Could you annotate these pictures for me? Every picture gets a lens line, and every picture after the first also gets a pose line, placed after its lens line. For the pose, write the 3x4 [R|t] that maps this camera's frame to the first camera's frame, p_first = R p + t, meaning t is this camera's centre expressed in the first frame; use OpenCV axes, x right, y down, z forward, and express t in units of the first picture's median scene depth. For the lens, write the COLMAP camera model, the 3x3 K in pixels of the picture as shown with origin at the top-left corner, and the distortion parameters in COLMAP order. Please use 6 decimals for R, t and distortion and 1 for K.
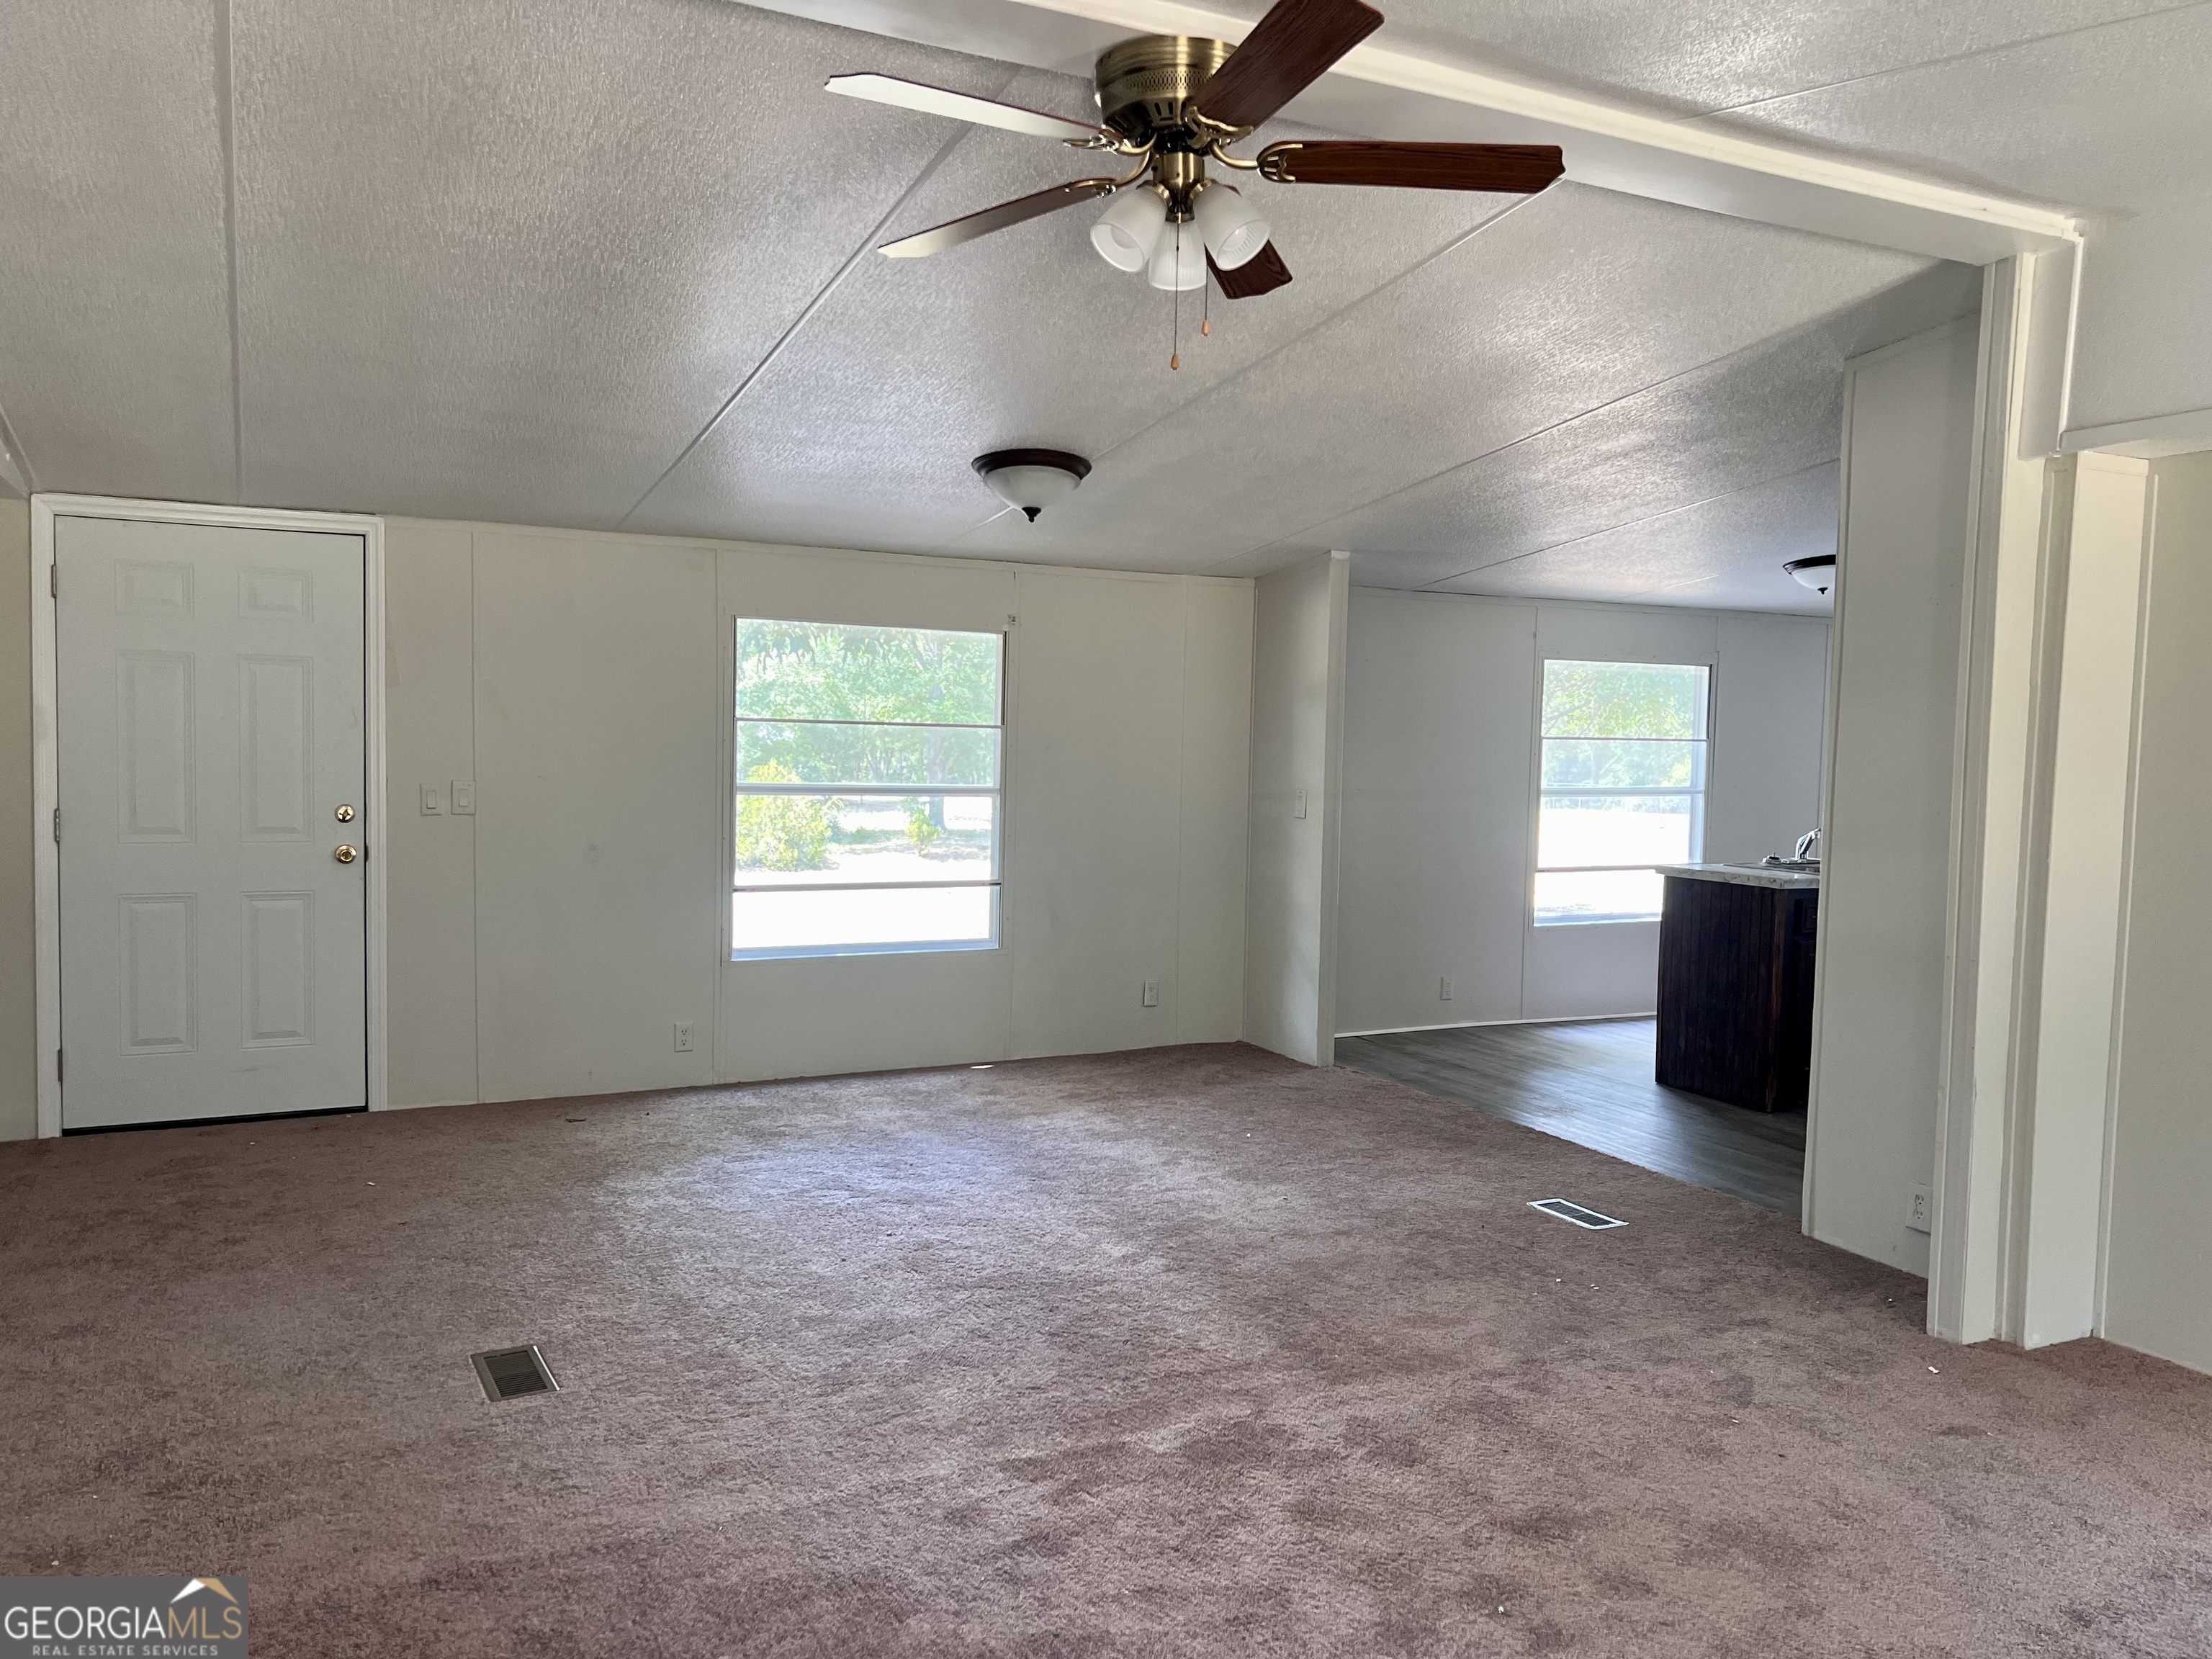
lens RADIAL K [[1686.8, 0, 1115.0], [0, 1686.8, 825.5], [0, 0, 1]] dist [0.047537, -0.032326]
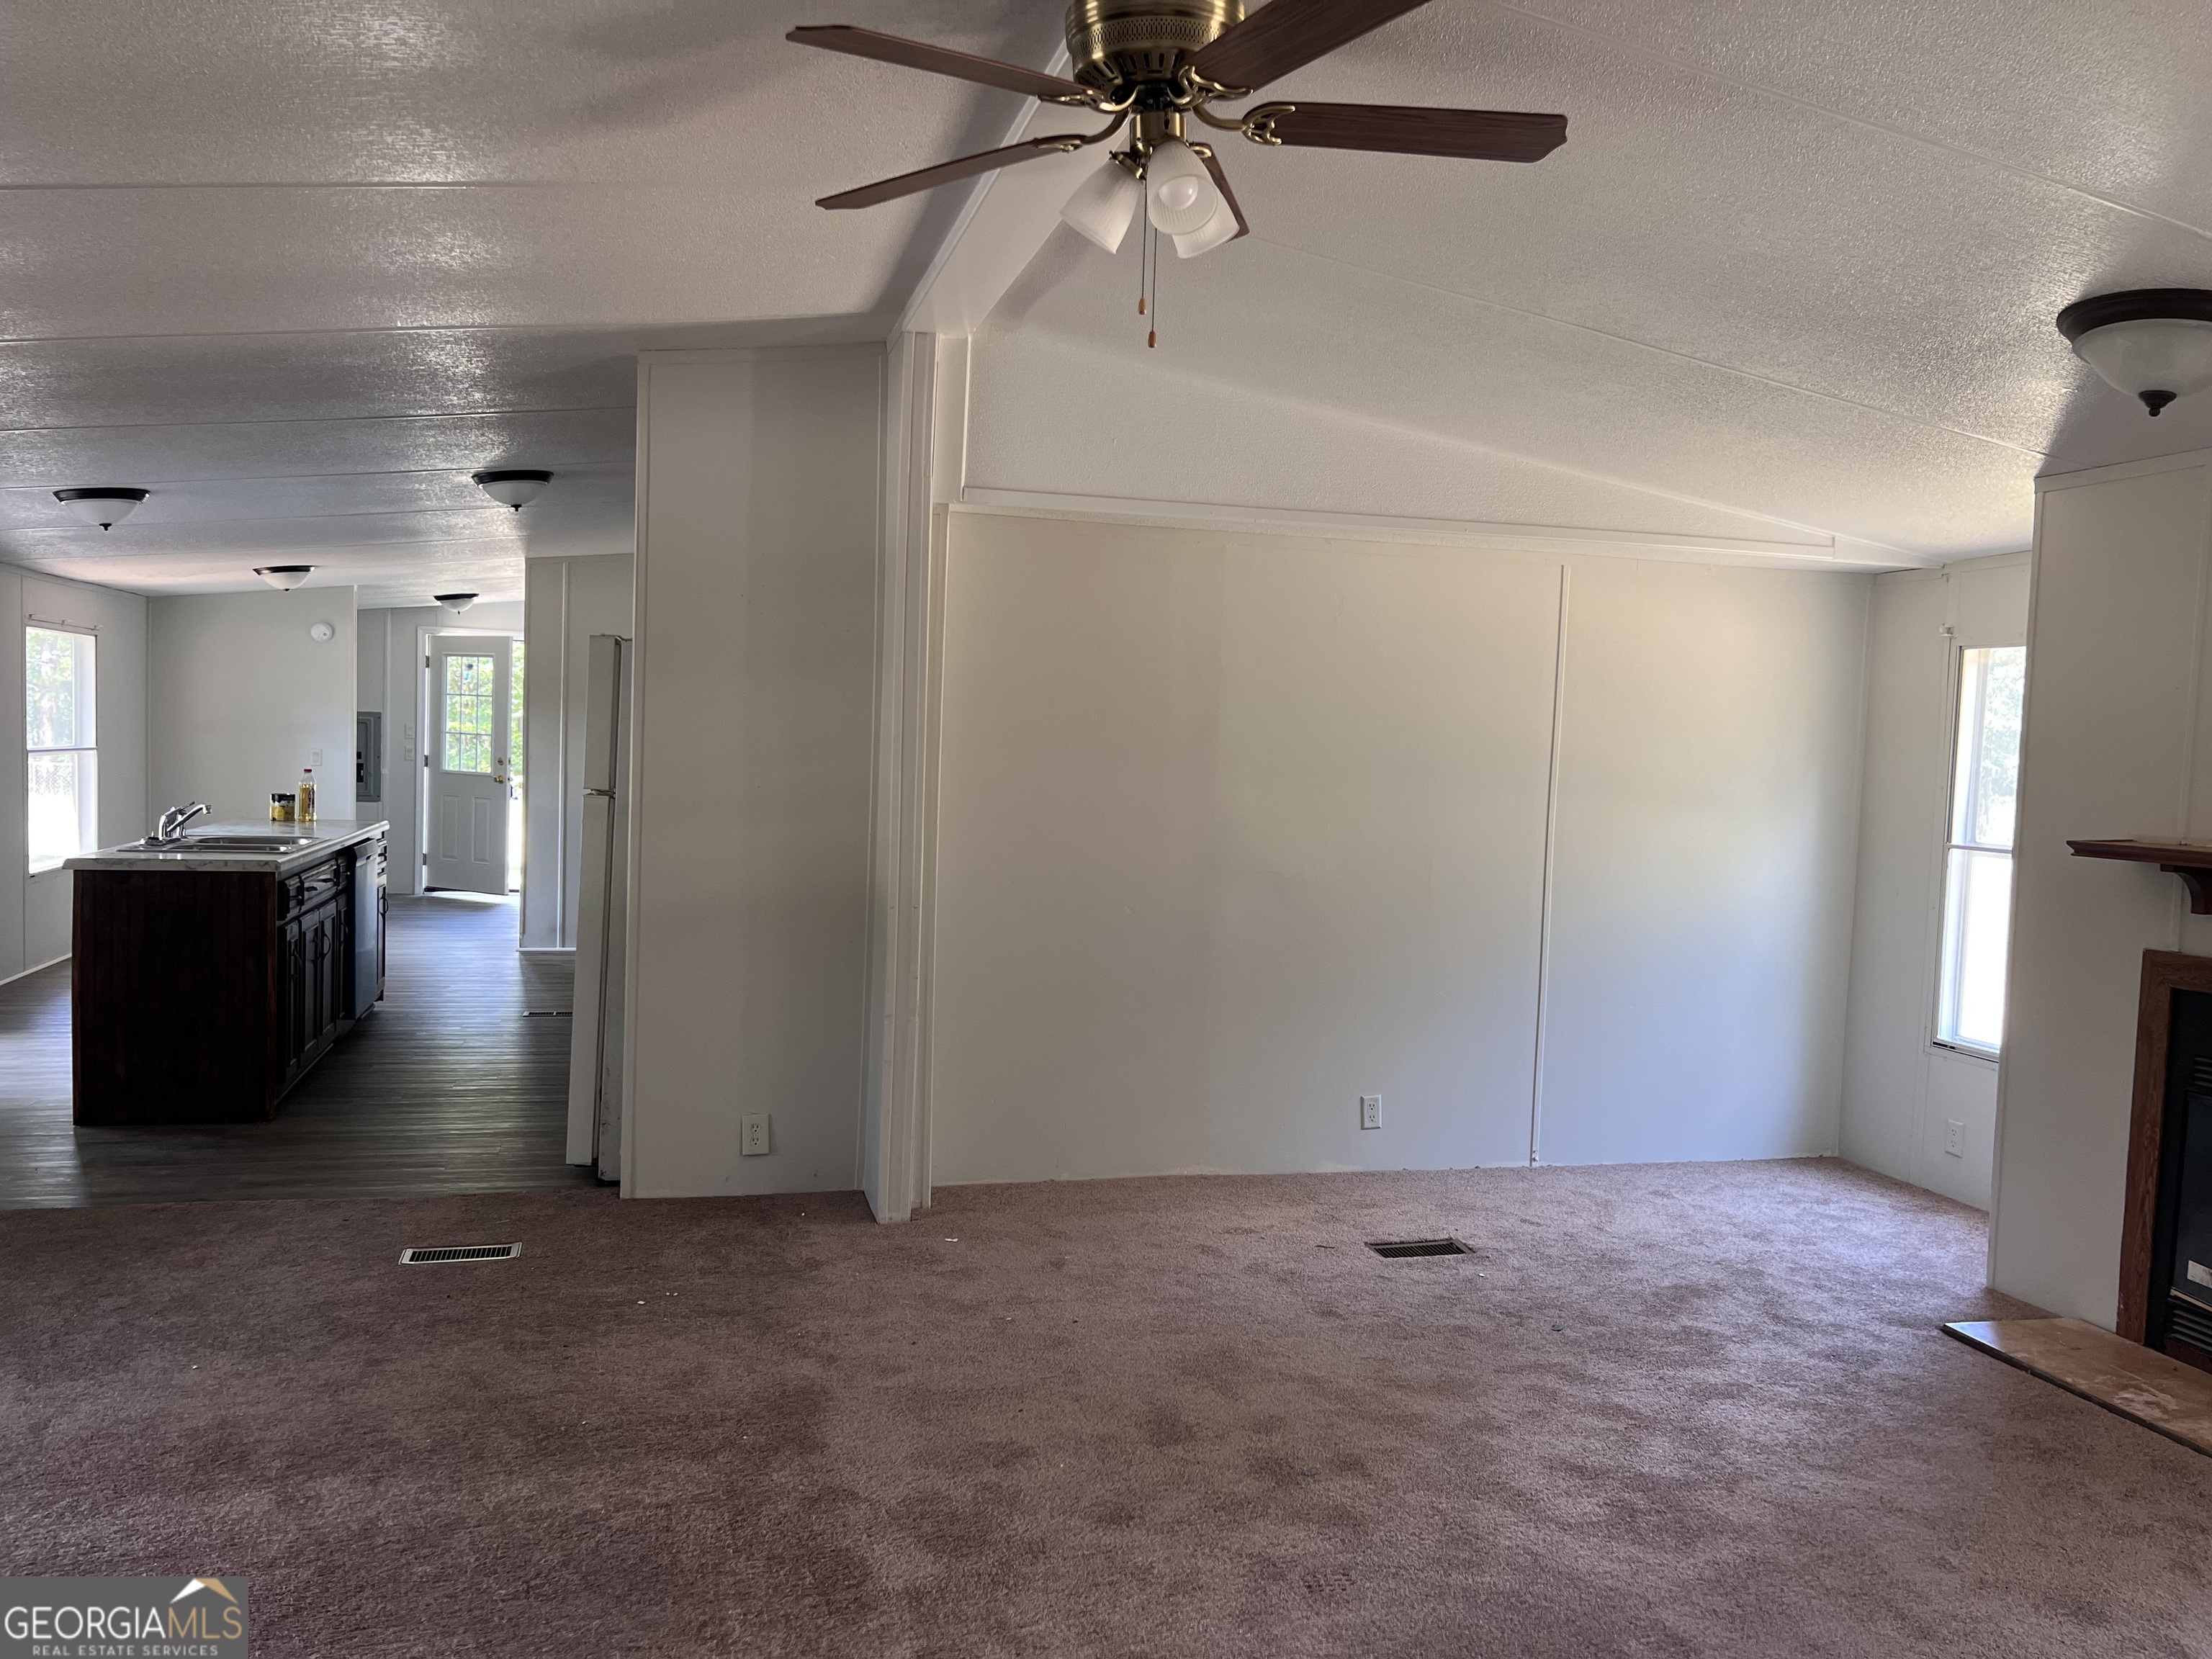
lens RADIAL K [[1686.8, 0, 1117.1], [0, 1686.8, 838.7], [0, 0, 1]] dist [0.047537, -0.032326]
pose [[0.205063, -0.076566, 0.975749, -0.625562], [0.027318, 0.996995, 0.072492, -0.052657], [-0.978368, 0.011790, 0.206538, 0.585700]]
